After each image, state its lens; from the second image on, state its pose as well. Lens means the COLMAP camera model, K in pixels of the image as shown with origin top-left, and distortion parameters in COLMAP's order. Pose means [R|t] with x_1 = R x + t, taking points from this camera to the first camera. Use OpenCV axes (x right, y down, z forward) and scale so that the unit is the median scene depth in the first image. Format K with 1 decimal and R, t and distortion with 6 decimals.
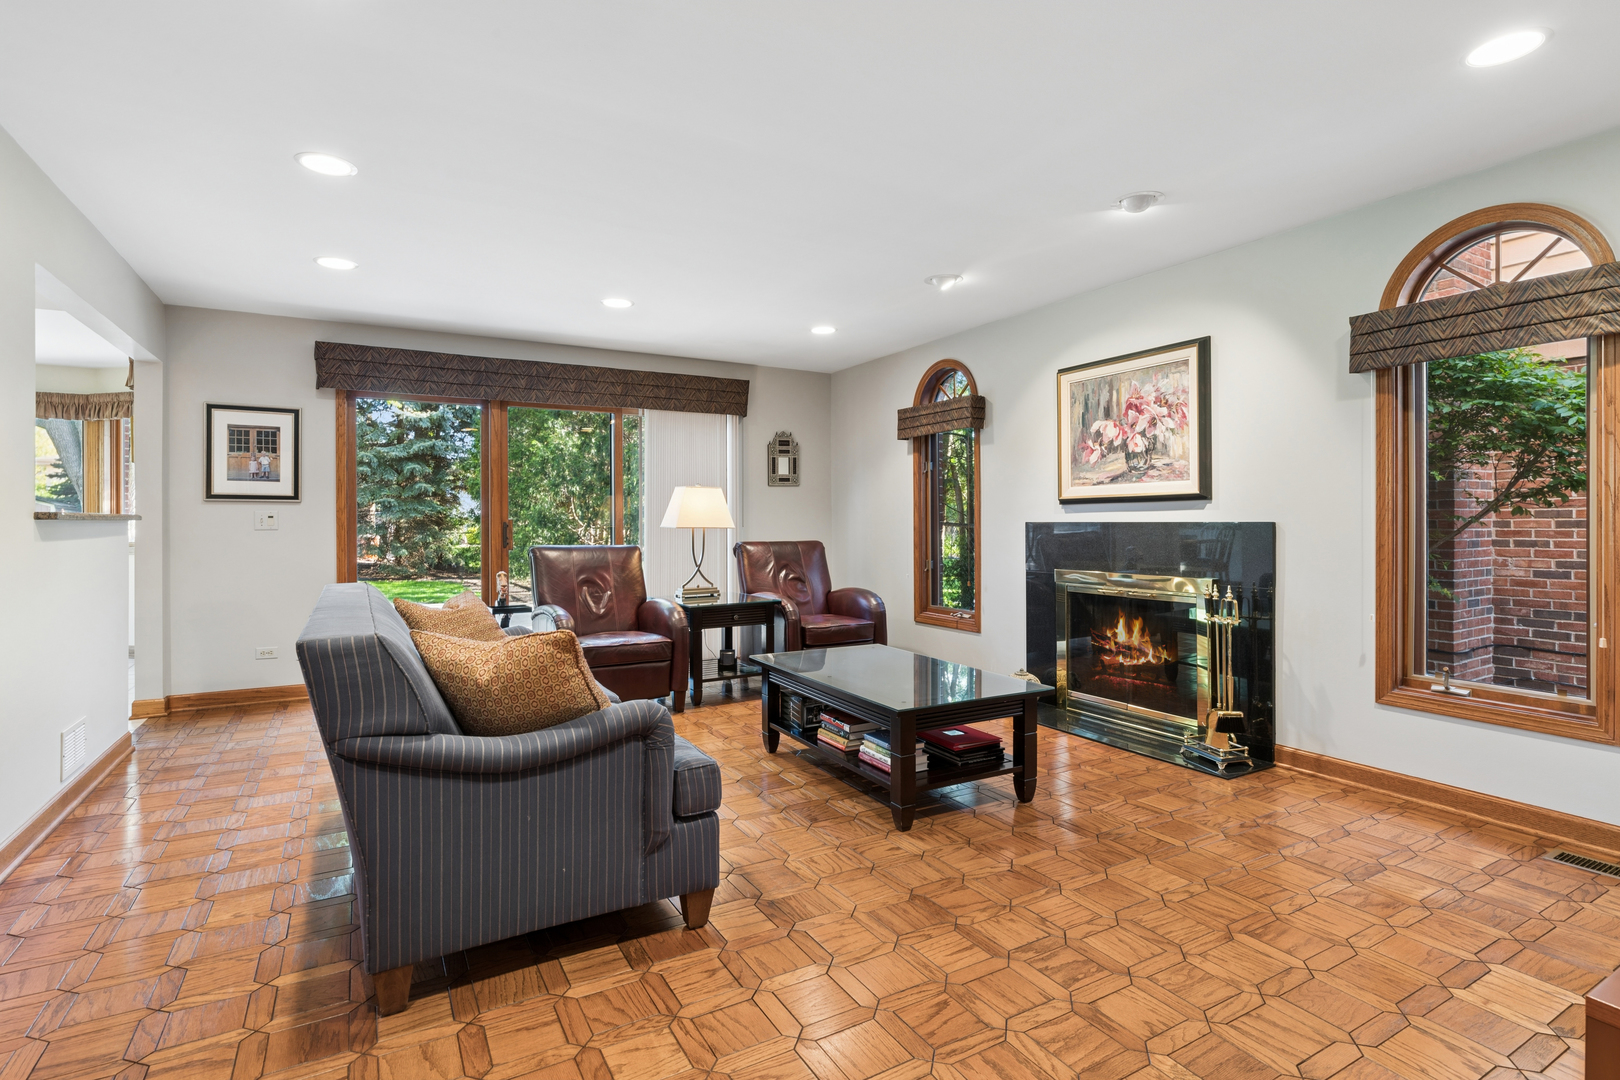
lens RADIAL K [[789.9, 0, 809.7], [0, 789.9, 529.1], [0, 0, 1]] dist [-0.000727, 0.000979]
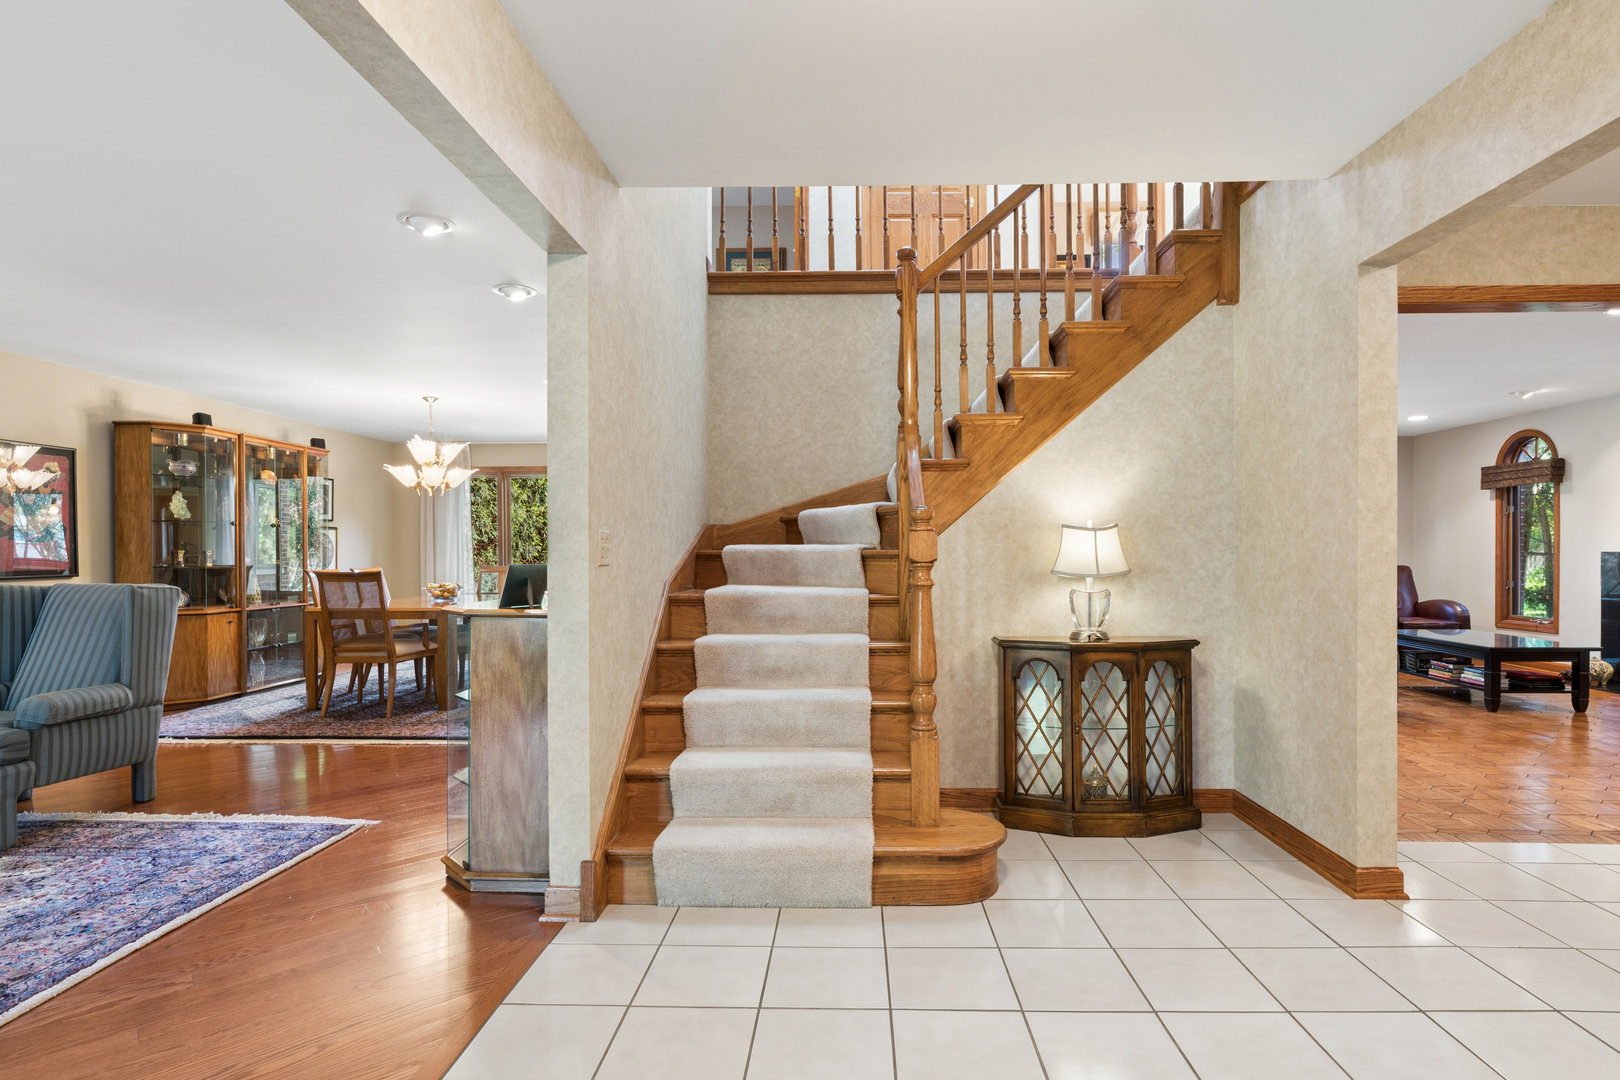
lens RADIAL K [[789.9, 0, 862.9], [0, 789.9, 558.9], [0, 0, 1]] dist [-0.000727, 0.000979]
pose [[0.859828, 0.007072, -0.510534, -0.109781], [-0.006646, 0.999974, 0.002659, 0.007188], [0.510540, 0.001107, 0.859853, -0.716238]]
